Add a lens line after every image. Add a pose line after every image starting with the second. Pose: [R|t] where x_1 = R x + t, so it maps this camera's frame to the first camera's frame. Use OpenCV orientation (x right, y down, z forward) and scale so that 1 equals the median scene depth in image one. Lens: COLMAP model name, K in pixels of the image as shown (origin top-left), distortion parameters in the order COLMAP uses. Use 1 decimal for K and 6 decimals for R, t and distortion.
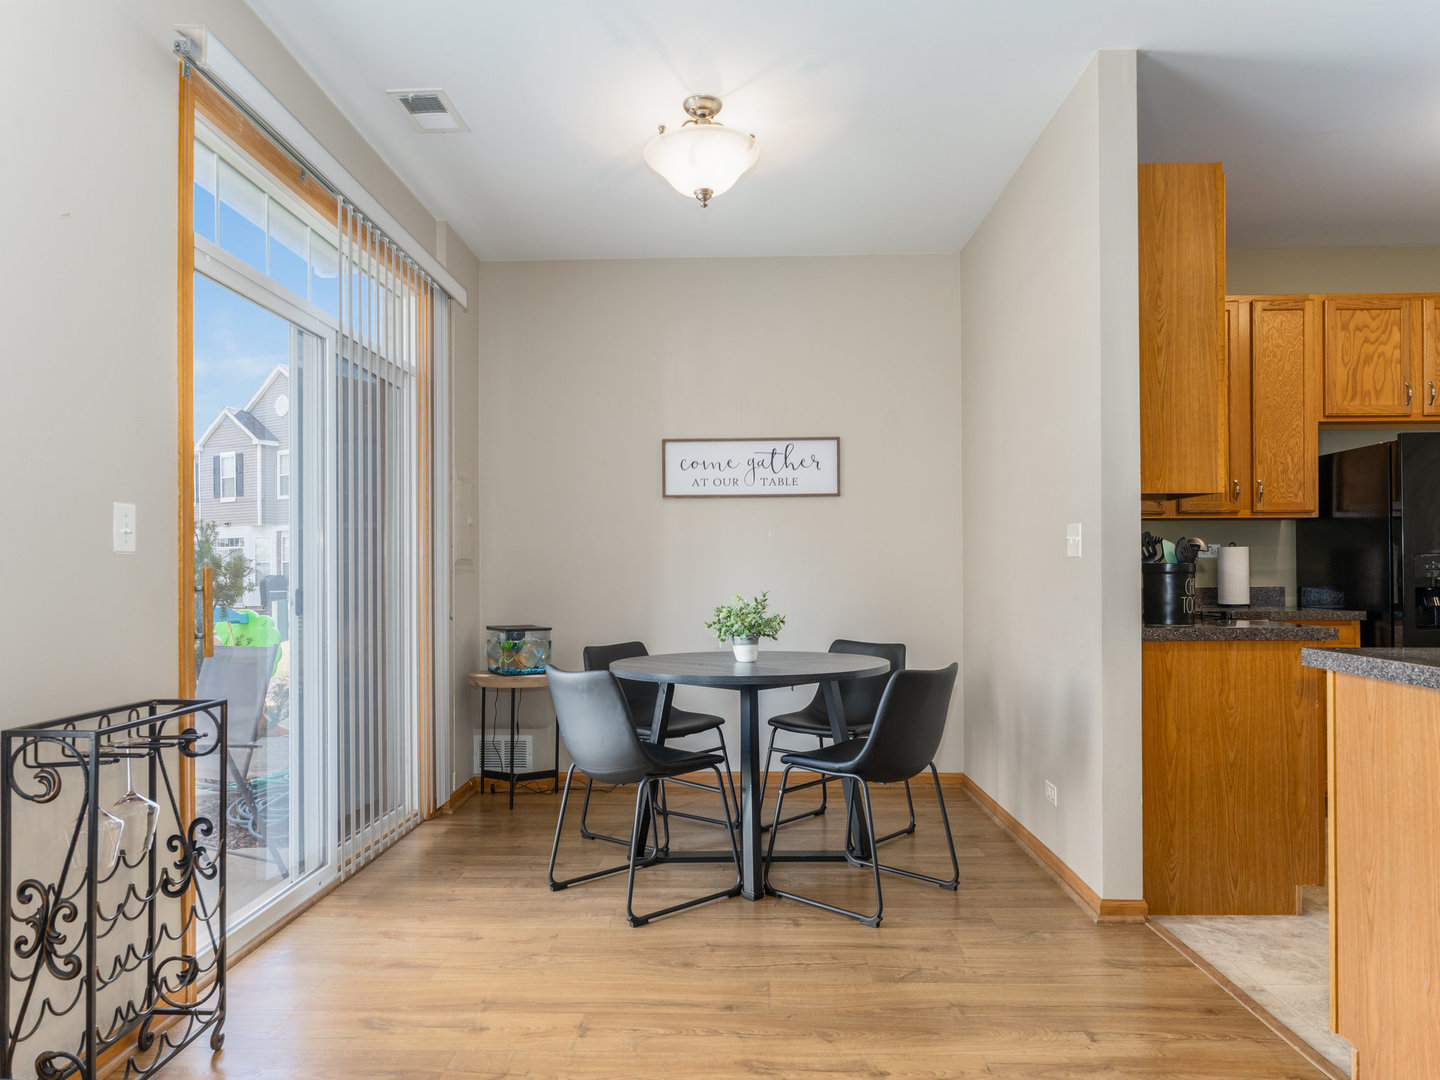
lens RADIAL K [[913.0, 0, 720.7], [0, 913.0, 545.3], [0, 0, 1]] dist [-0.007882, -0.000884]
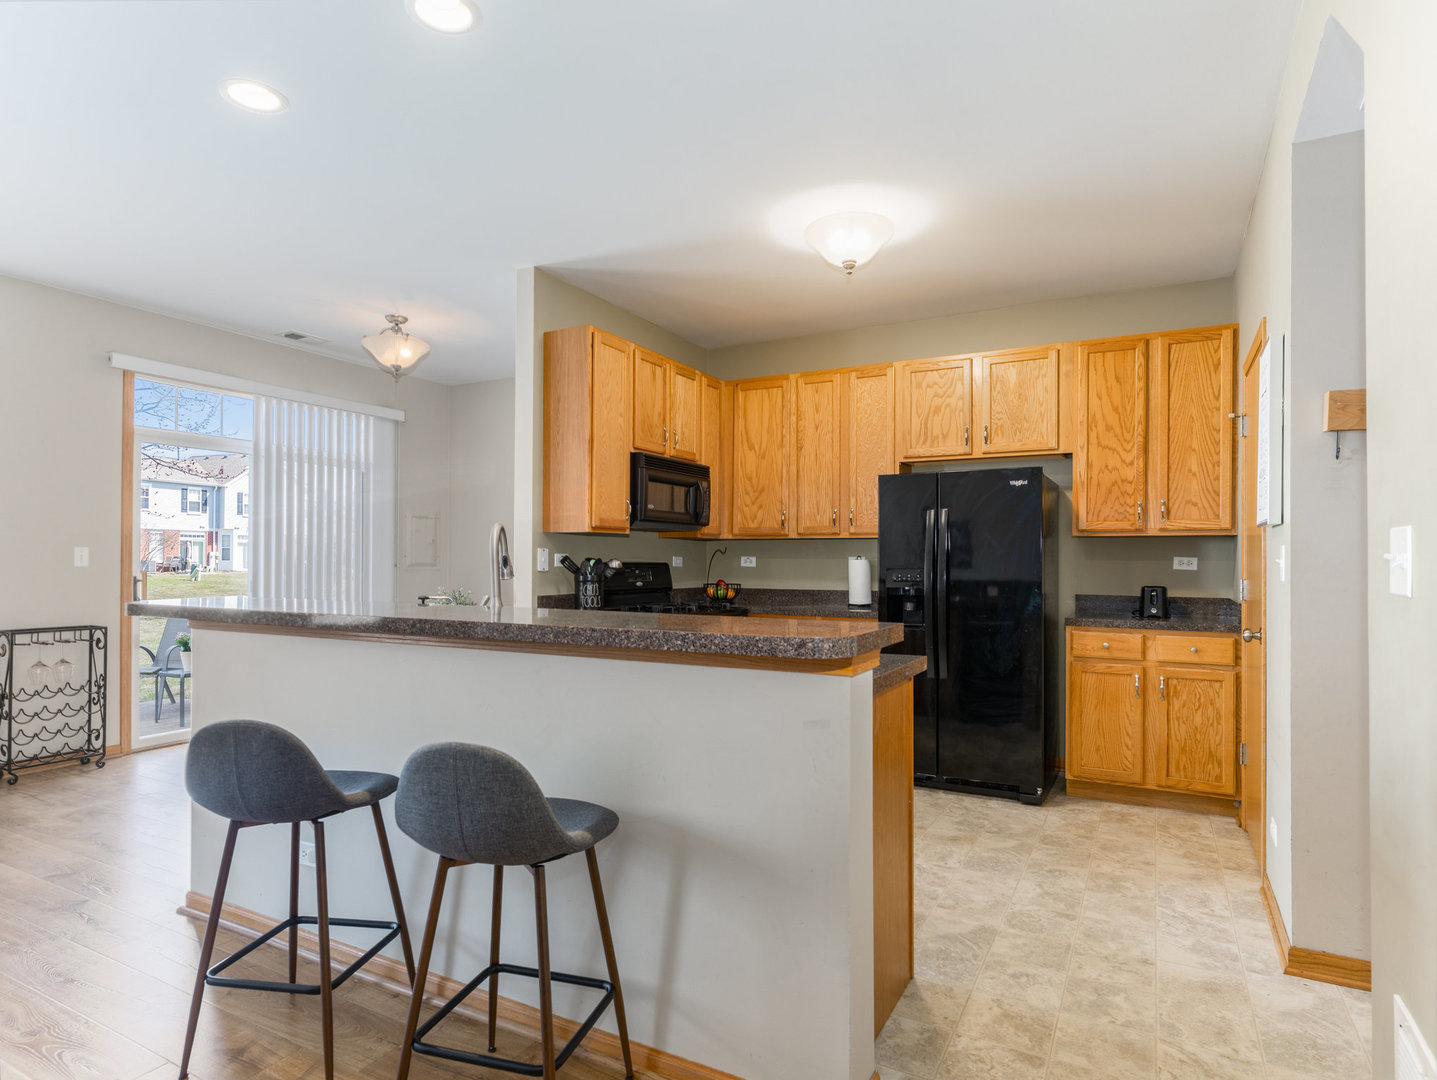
lens RADIAL K [[779.1, 0, 722.6], [0, 779.1, 545.7], [0, 0, 1]] dist [0.002135, 0.000271]
pose [[0.902654, -0.002998, -0.430357, 0.906433], [0.004847, 0.999983, 0.003200, -0.023562], [0.430341, -0.004975, 0.902653, -0.093180]]
